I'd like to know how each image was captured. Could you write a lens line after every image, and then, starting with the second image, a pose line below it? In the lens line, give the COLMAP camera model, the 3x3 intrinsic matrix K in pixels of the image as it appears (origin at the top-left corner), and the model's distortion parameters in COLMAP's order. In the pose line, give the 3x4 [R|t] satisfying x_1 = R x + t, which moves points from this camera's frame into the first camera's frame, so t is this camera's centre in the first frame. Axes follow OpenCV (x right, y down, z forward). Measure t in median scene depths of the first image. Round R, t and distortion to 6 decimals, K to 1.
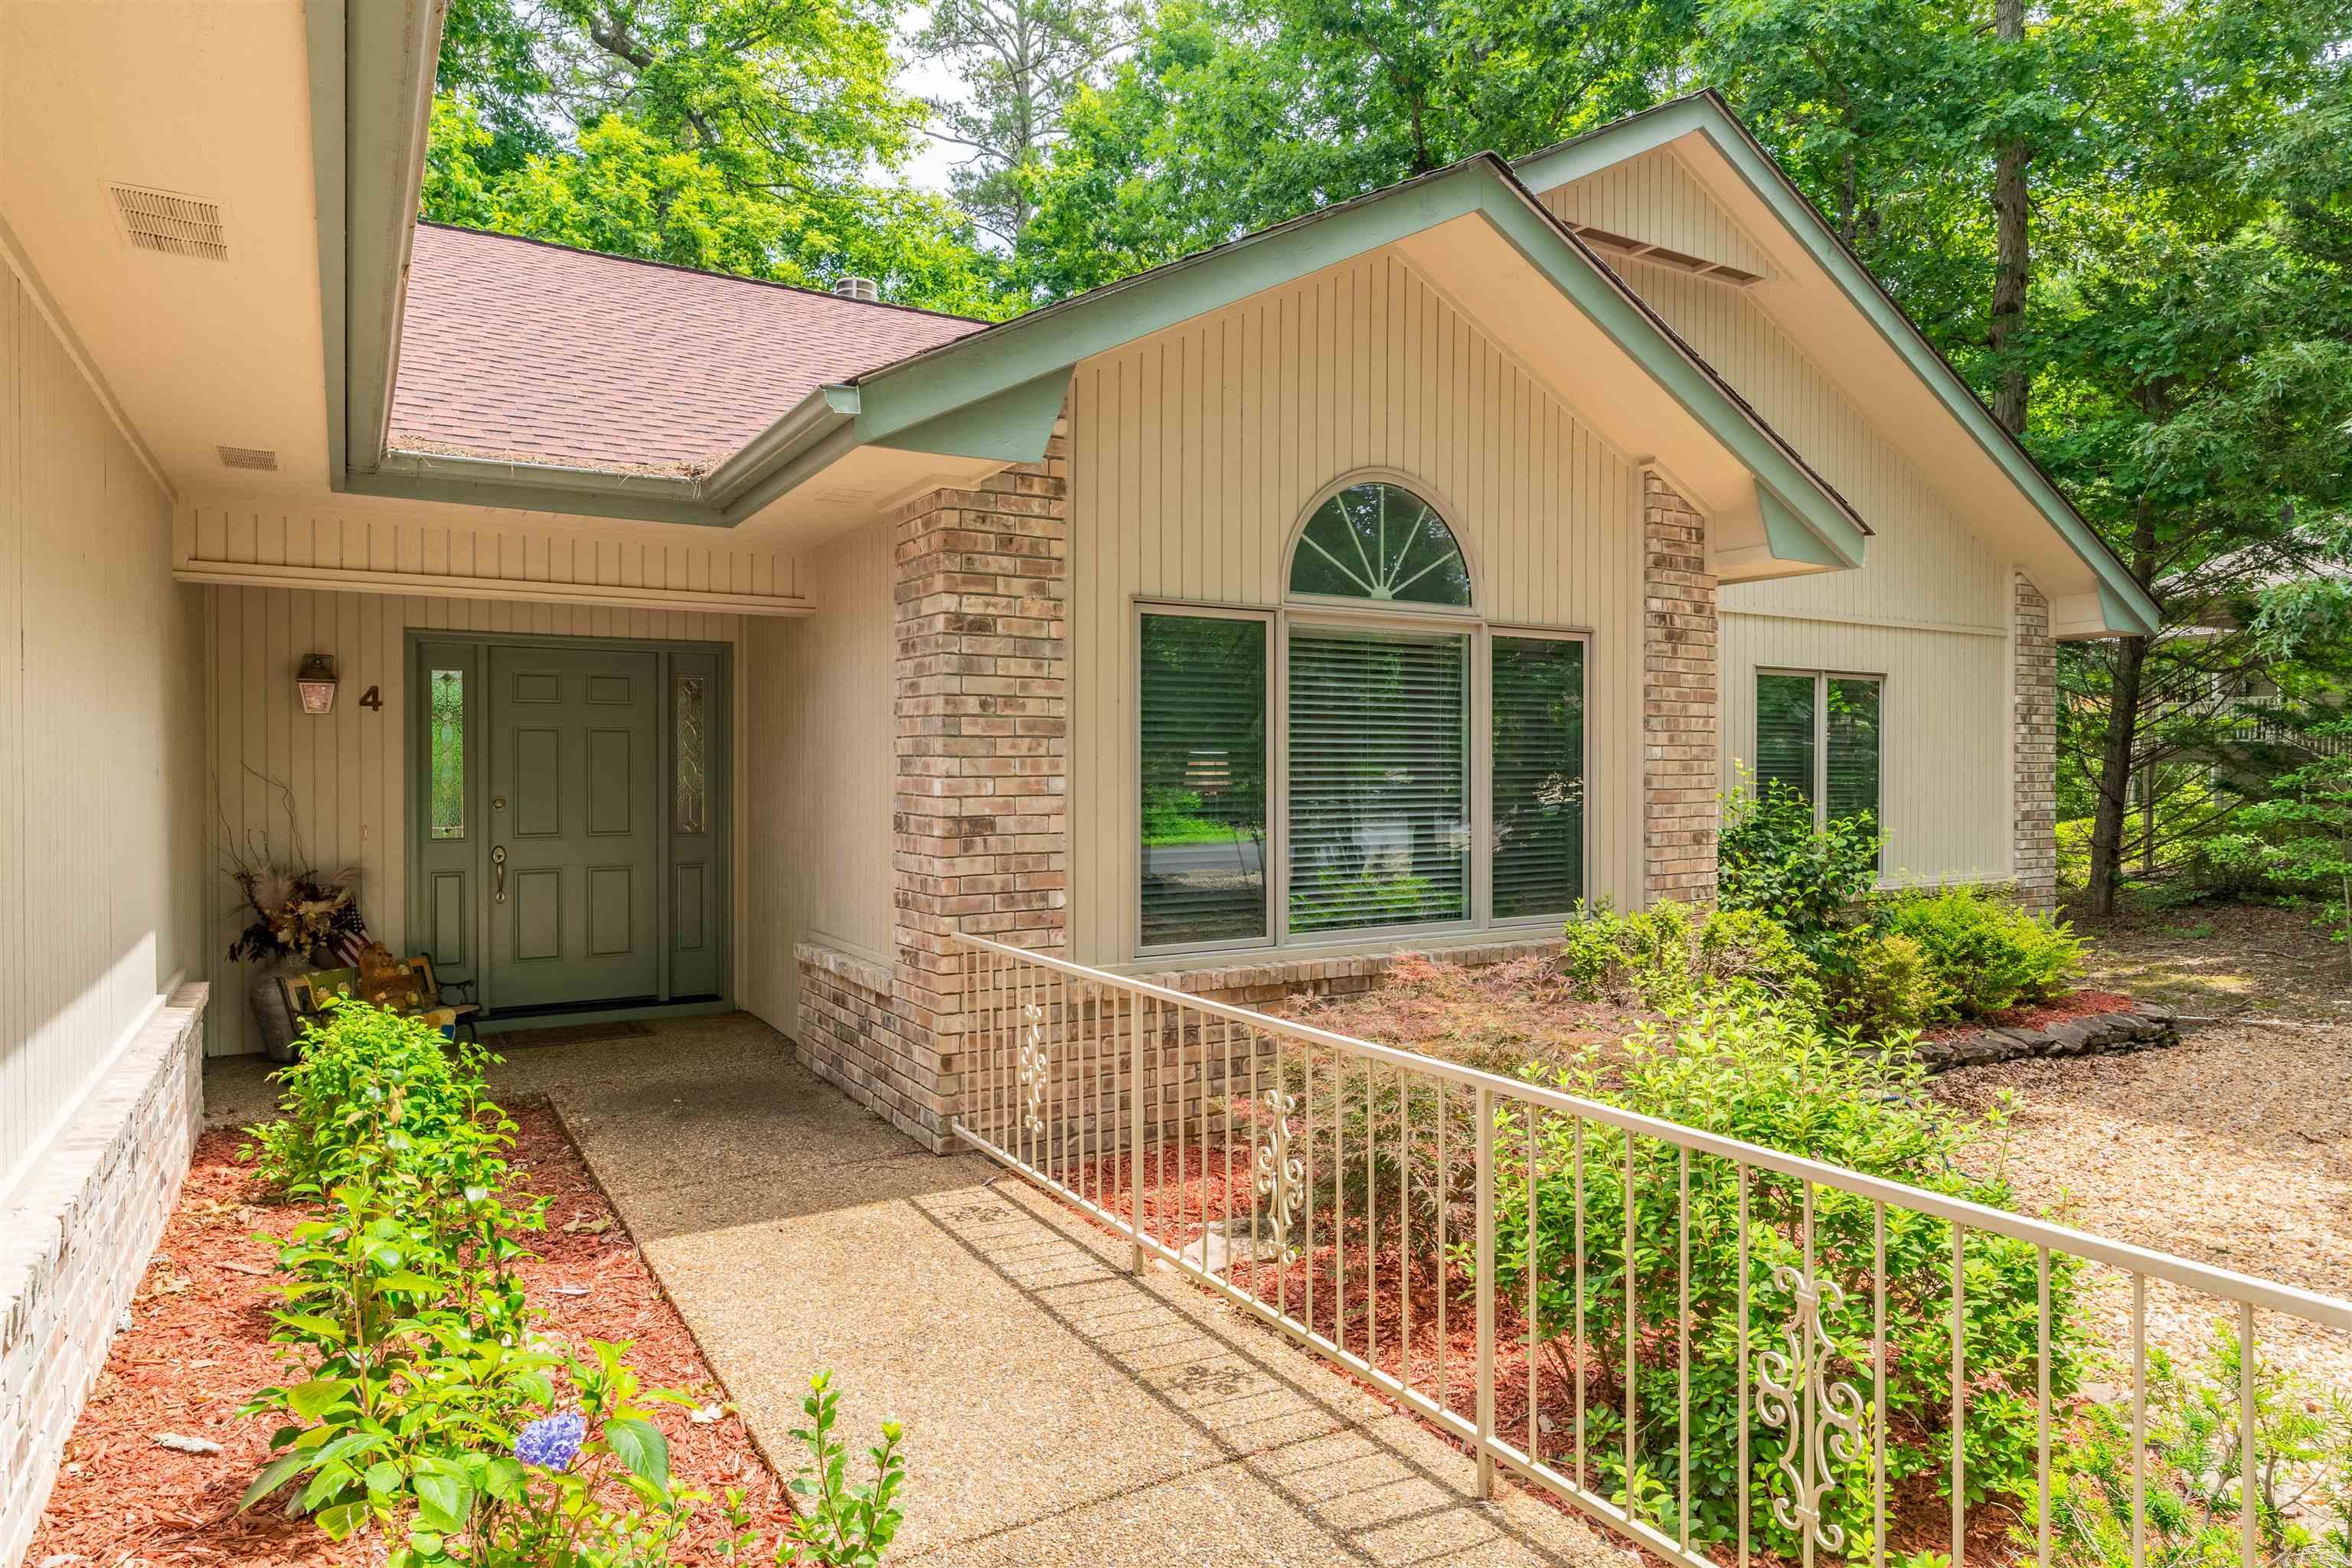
lens RADIAL K [[1359.8, 0, 1173.1], [0, 1359.8, 764.2], [0, 0, 1]] dist [0.003357, 0.000305]
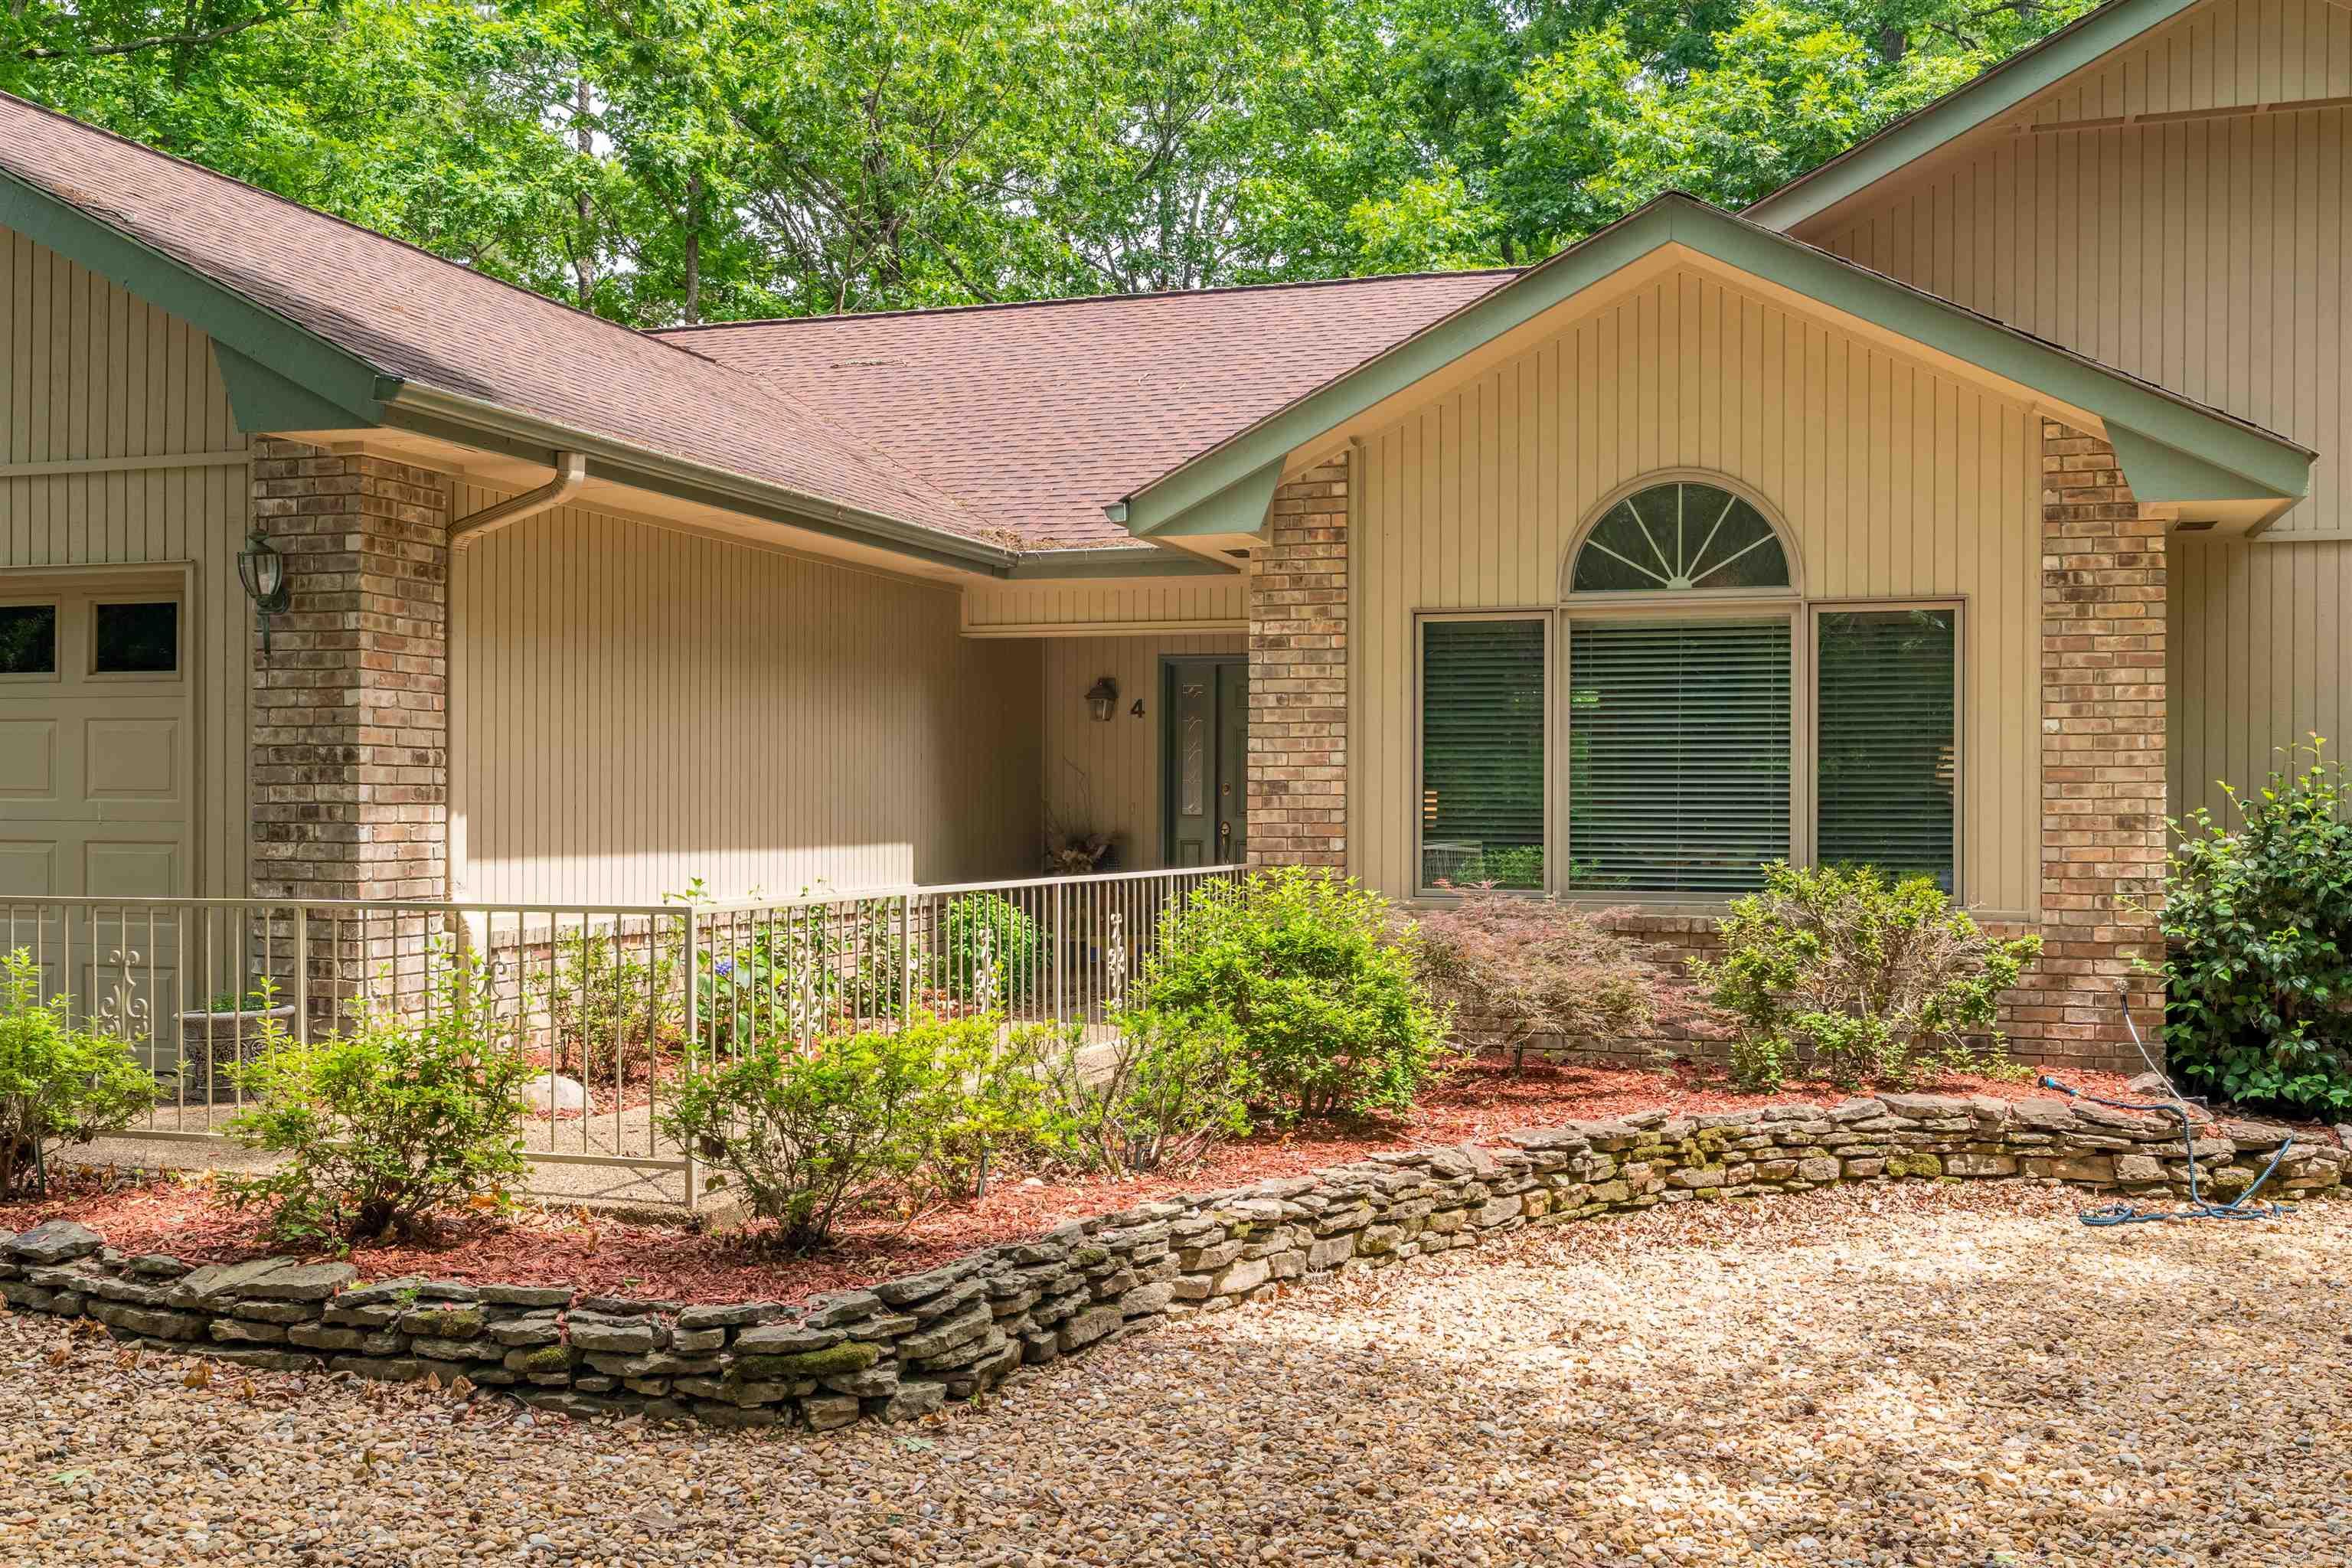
lens RADIAL K [[2269.0, 0, 1175.9], [0, 2269.0, 791.6], [0, 0, 1]] dist [0.013325, 0.000000]
pose [[0.653685, -0.002048, -0.756764, 1.273465], [-0.004339, 0.999970, -0.006454, 0.053541], [0.756754, 0.007503, 0.653656, -0.483072]]
